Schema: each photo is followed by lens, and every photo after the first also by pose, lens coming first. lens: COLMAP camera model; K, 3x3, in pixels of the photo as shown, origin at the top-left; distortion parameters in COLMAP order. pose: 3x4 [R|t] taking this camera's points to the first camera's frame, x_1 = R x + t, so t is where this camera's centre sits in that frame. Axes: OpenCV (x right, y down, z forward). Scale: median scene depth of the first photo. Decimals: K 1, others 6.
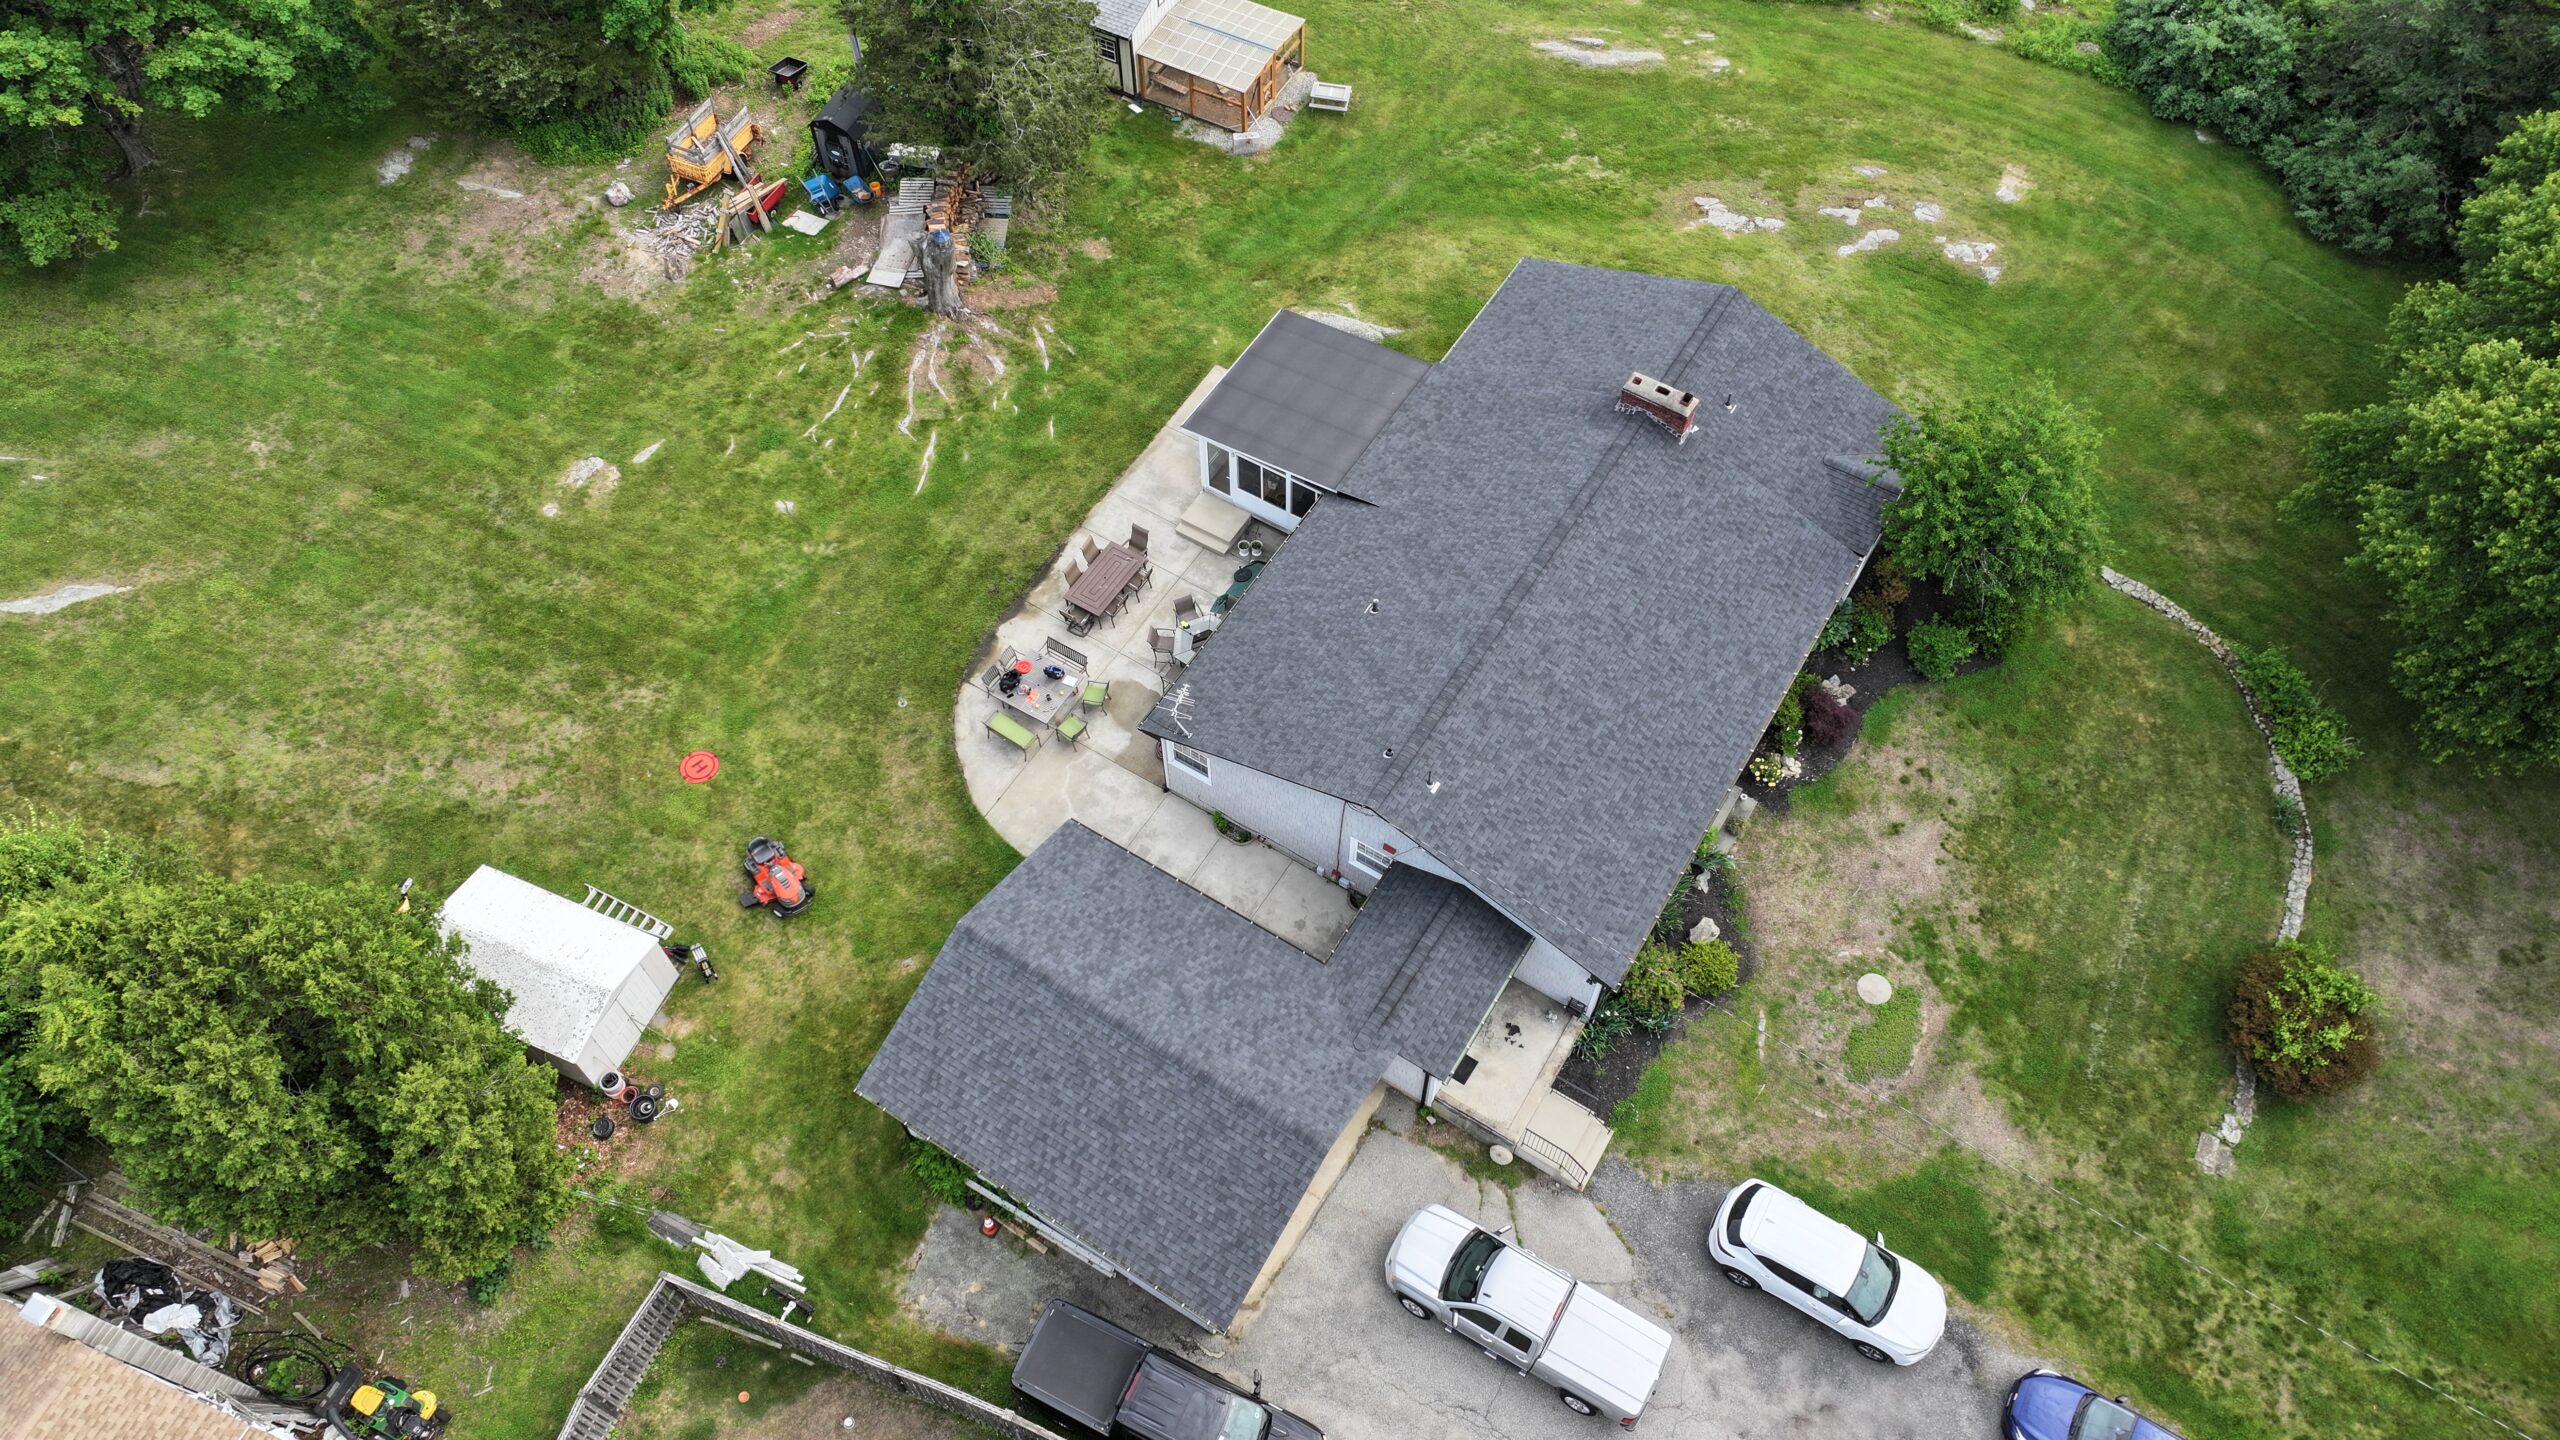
lens RADIAL K [[1792.9, 0, 1288.6], [0, 1792.9, 717.8], [0, 0, 1]] dist [-0.005915, 0.017905]
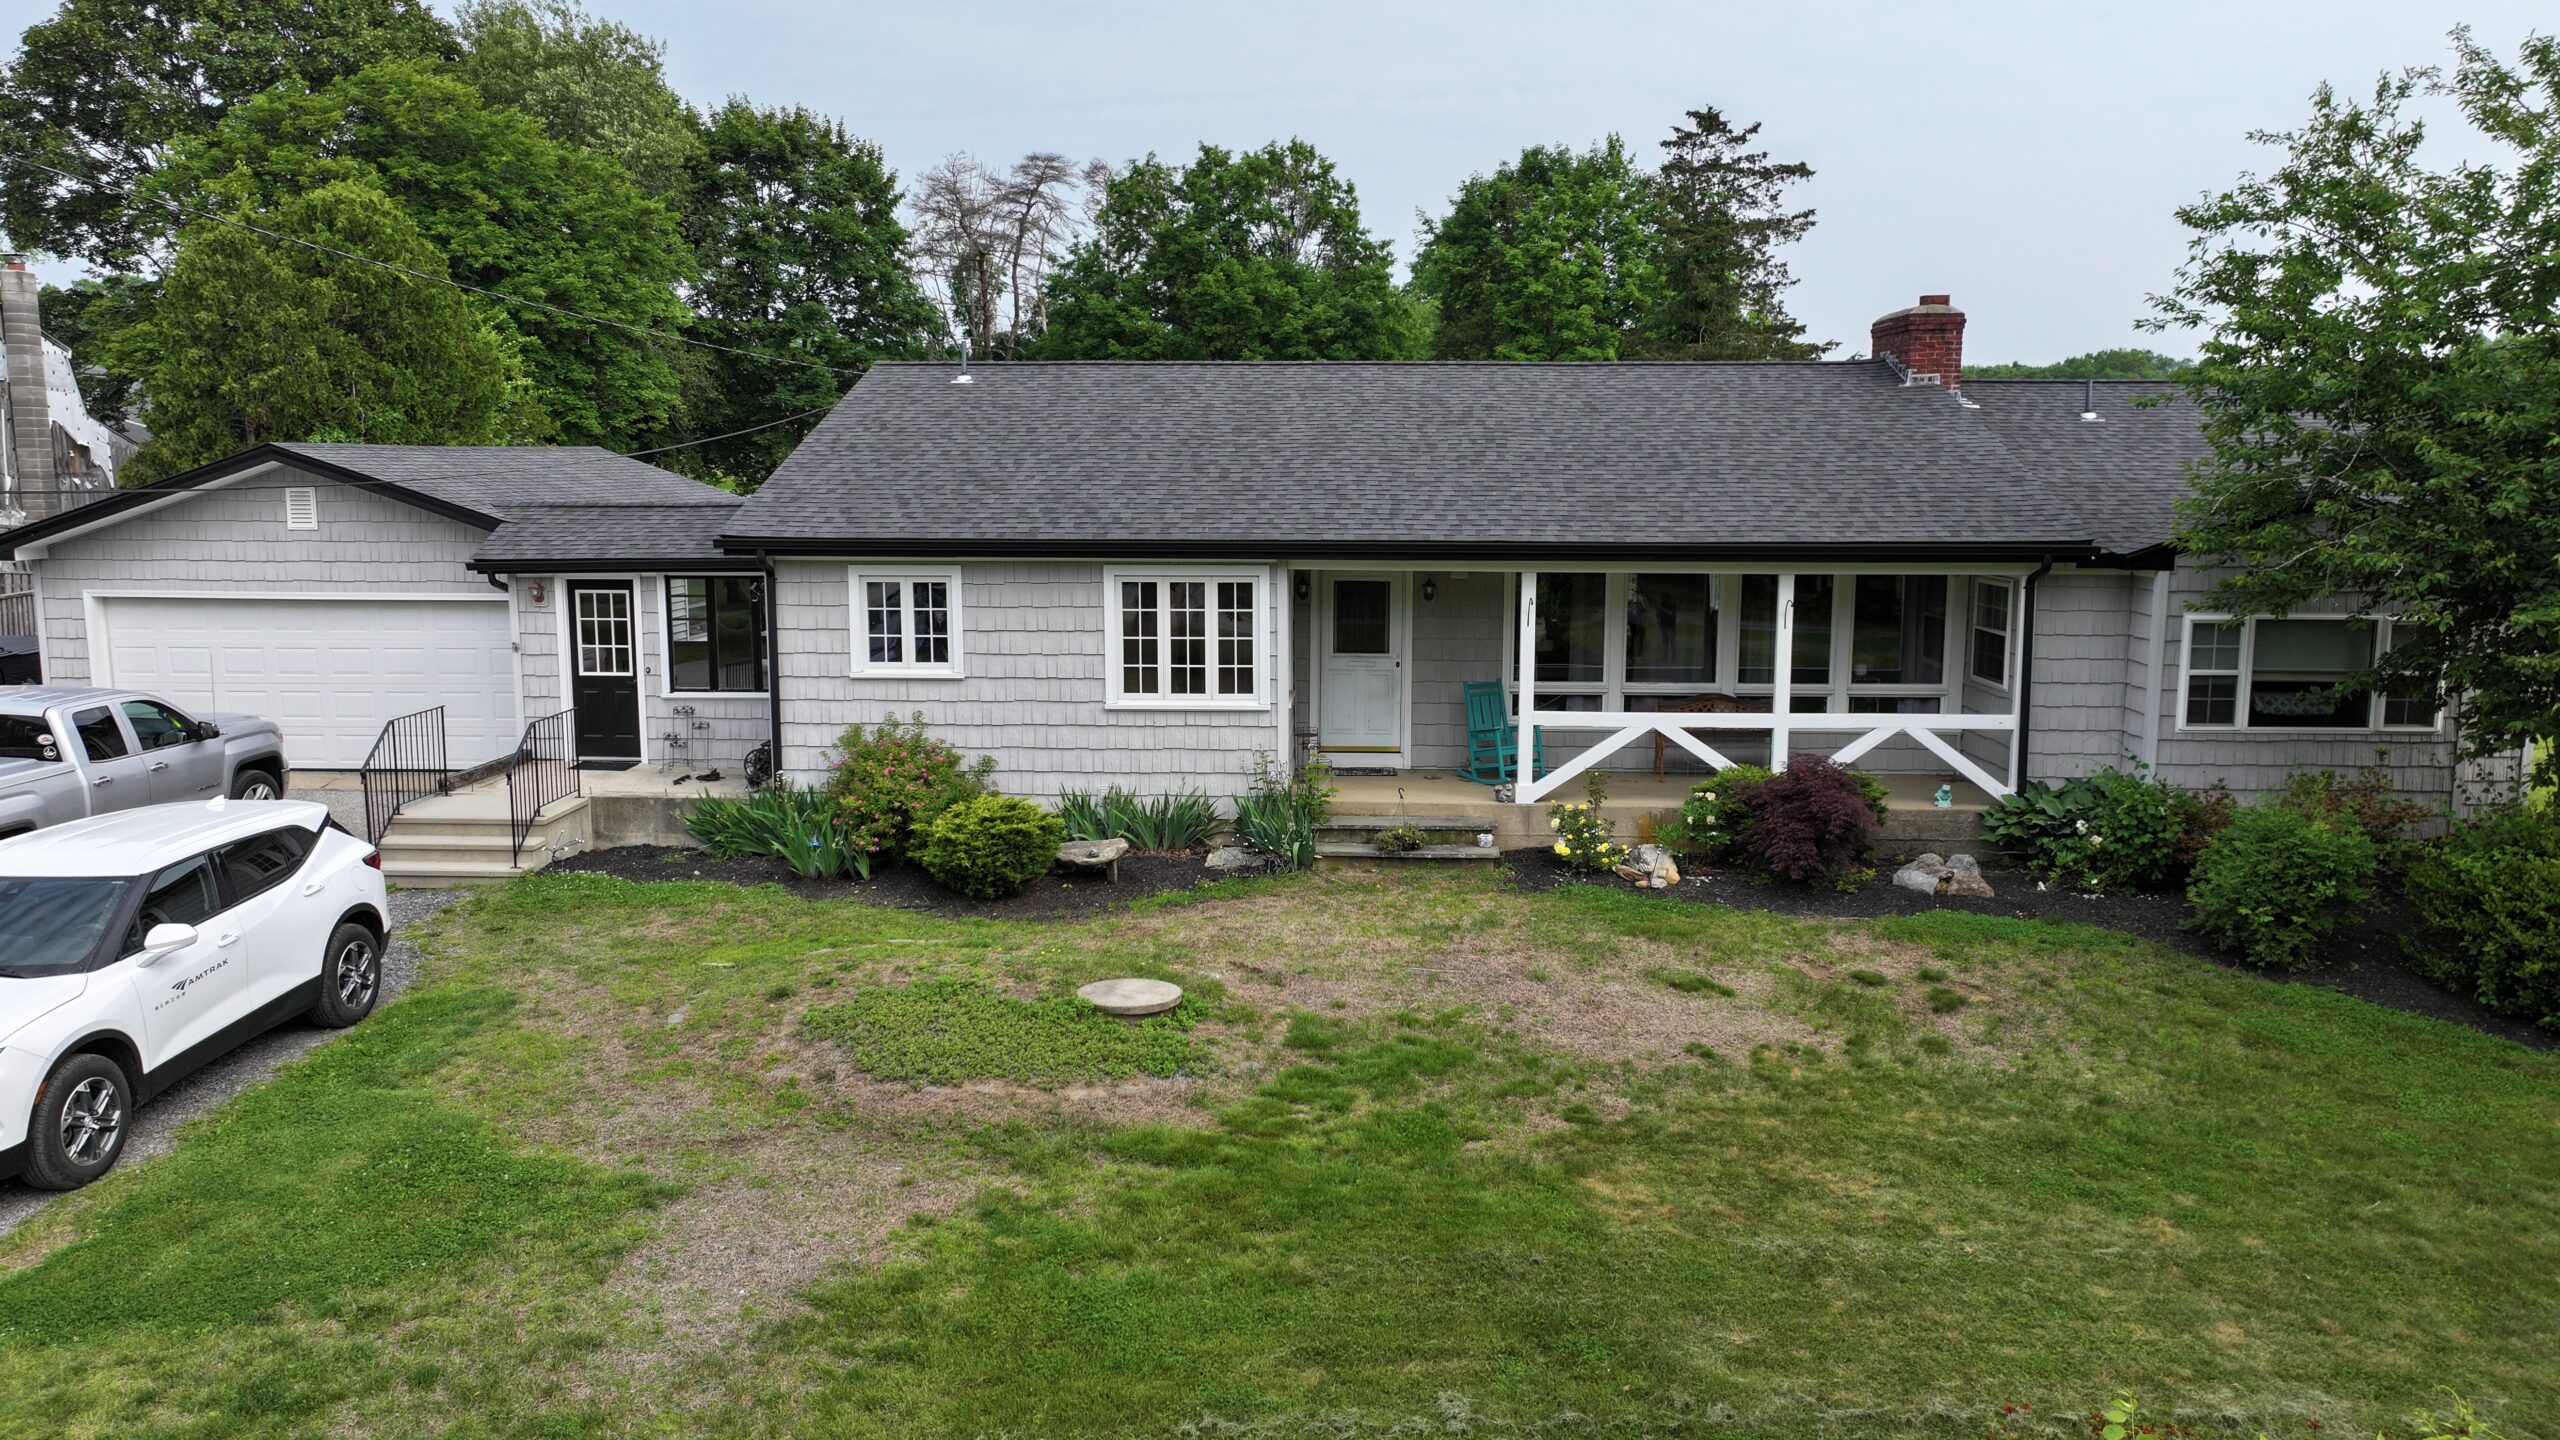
lens RADIAL K [[1792.9, 0, 1279.8], [0, 1792.9, 725.2], [0, 0, 1]] dist [-0.005915, 0.017905]
pose [[0.493371, 0.120669, -0.861408, 0.477014], [-0.736846, 0.584236, -0.340186, 0.166136], [0.462216, 0.802563, 0.377160, 0.667151]]
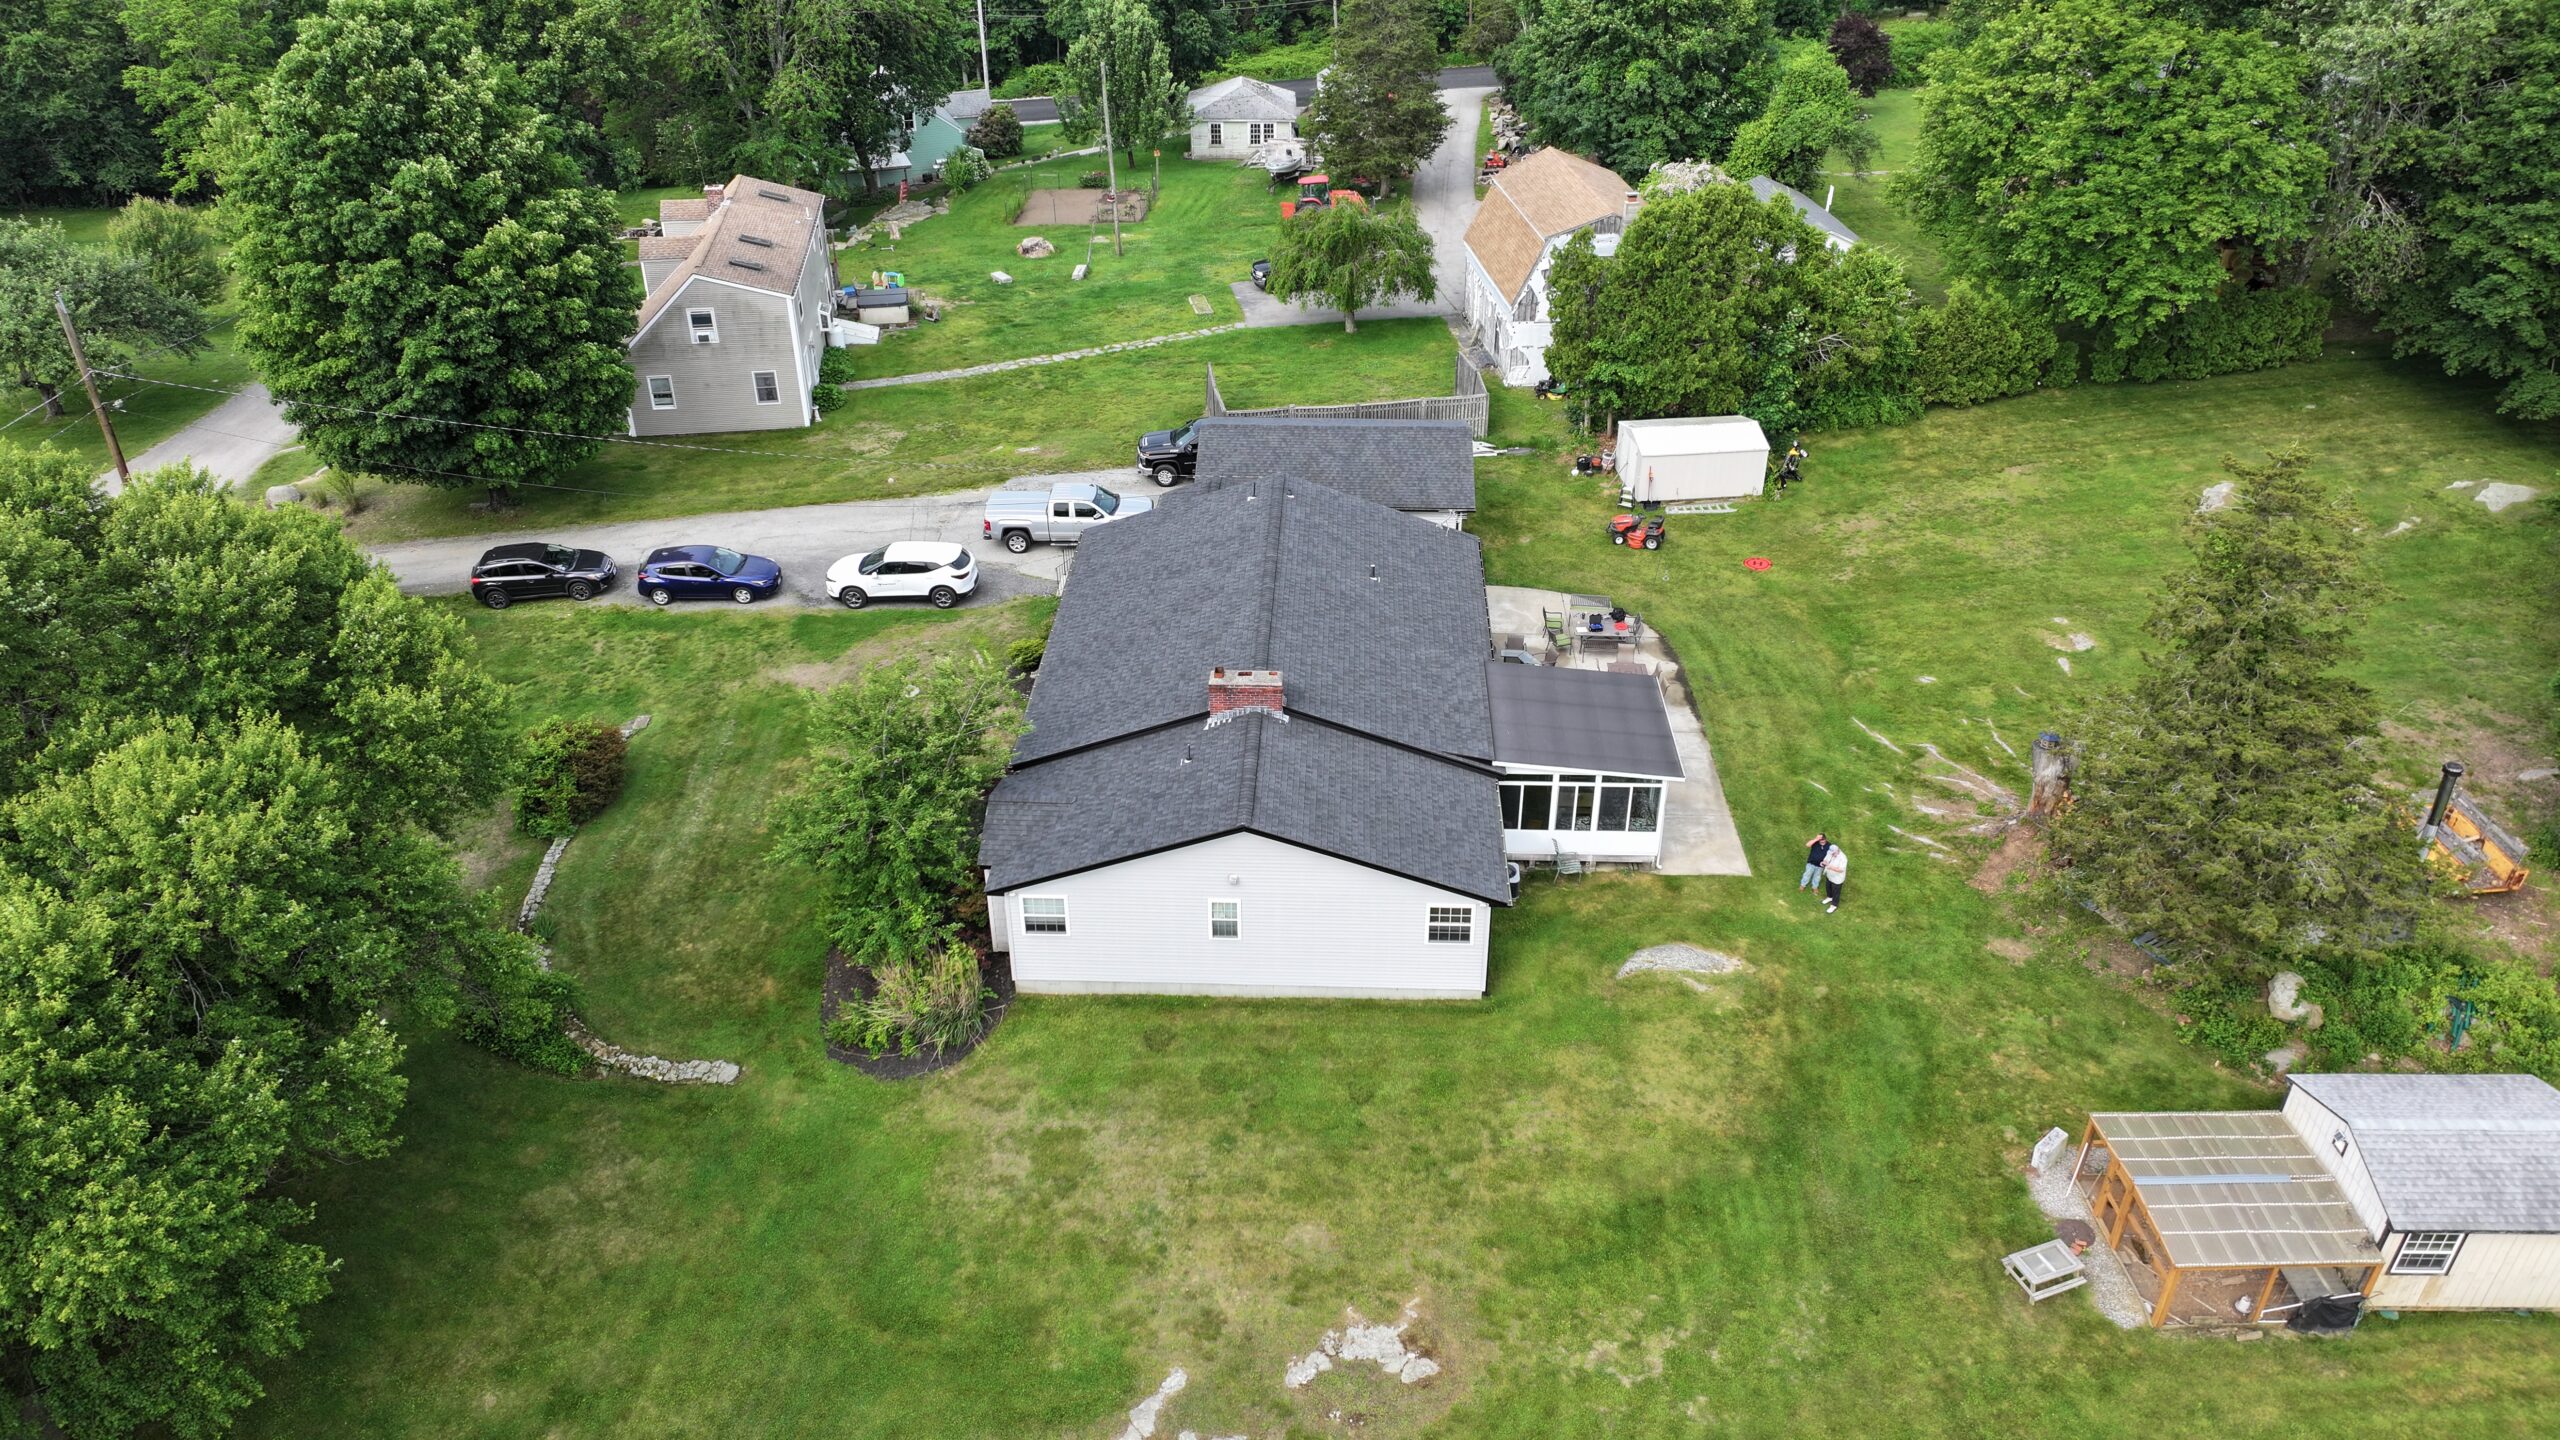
lens RADIAL K [[1792.9, 0, 1291.5], [0, 1792.9, 725.2], [0, 0, 1]] dist [-0.005915, 0.017905]
pose [[-0.866307, 0.259609, -0.426750, 0.503467], [-0.423963, 0.069616, 0.903000, -0.885337], [0.264135, 0.963201, 0.049756, 0.807350]]
